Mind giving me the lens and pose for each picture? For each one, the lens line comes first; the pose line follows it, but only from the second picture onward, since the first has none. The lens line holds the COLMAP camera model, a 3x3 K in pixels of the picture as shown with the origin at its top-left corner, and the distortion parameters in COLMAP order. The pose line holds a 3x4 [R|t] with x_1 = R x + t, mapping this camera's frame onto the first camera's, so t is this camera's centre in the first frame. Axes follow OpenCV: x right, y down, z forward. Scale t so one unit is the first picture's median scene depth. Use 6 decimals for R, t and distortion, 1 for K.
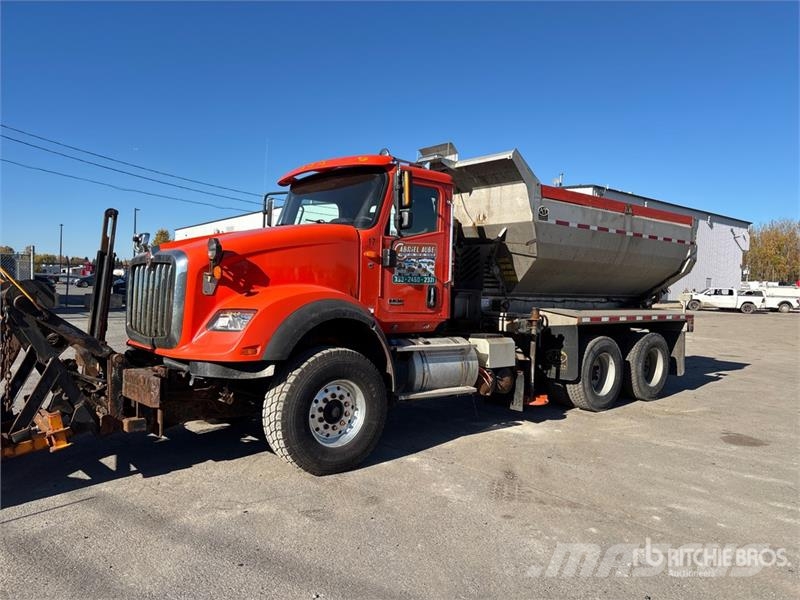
lens RADIAL K [[607.3, 0, 404.0], [0, 607.3, 303.2], [0, 0, 1]] dist [0.015551, 0.005185]
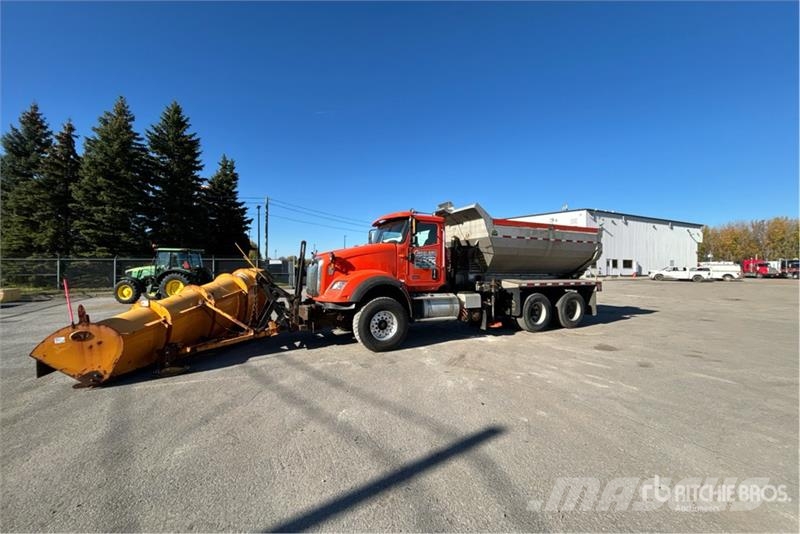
lens RADIAL K [[323.7, 0, 397.7], [0, 323.7, 266.6], [0, 0, 1]] dist [0.006375, -0.001074]
pose [[0.964255, -0.026156, -0.263680, 0.222362], [0.015146, 0.998930, -0.043702, 0.010060], [0.264541, 0.038147, 0.963620, -0.143106]]
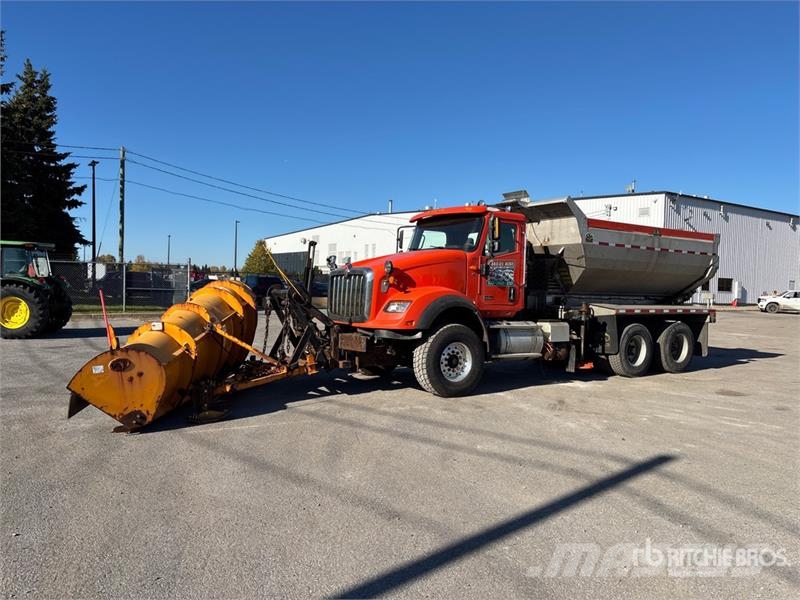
lens RADIAL K [[607.3, 0, 393.6], [0, 607.3, 303.0], [0, 0, 1]] dist [0.015551, 0.005185]
pose [[0.990721, 0.000034, -0.135910, -0.042548], [-0.001068, 0.999971, -0.007534, 0.023733], [0.135906, 0.007609, 0.990692, -0.578324]]
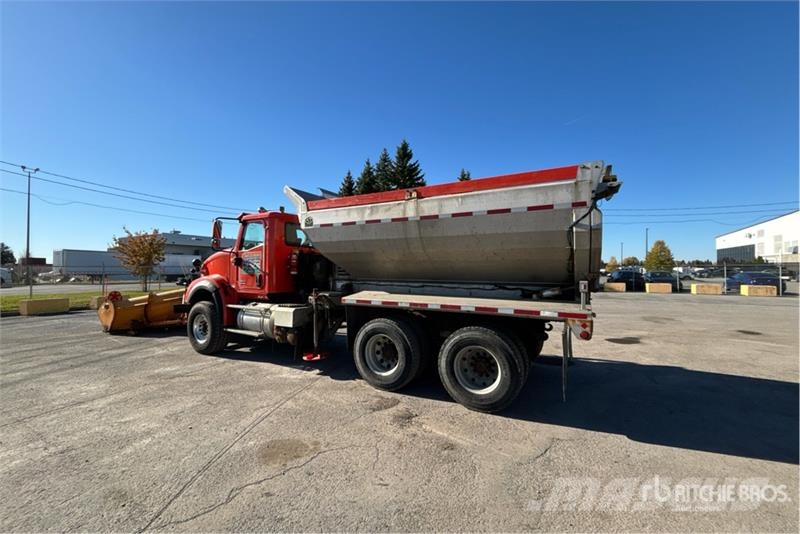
lens RADIAL K [[323.7, 0, 401.5], [0, 323.7, 264.2], [0, 0, 1]] dist [0.006375, -0.001074]
pose [[0.348615, -0.045717, -0.936150, 1.118841], [-0.022285, 0.998123, -0.057042, -0.013282], [0.937001, 0.040748, 0.346942, 1.058715]]
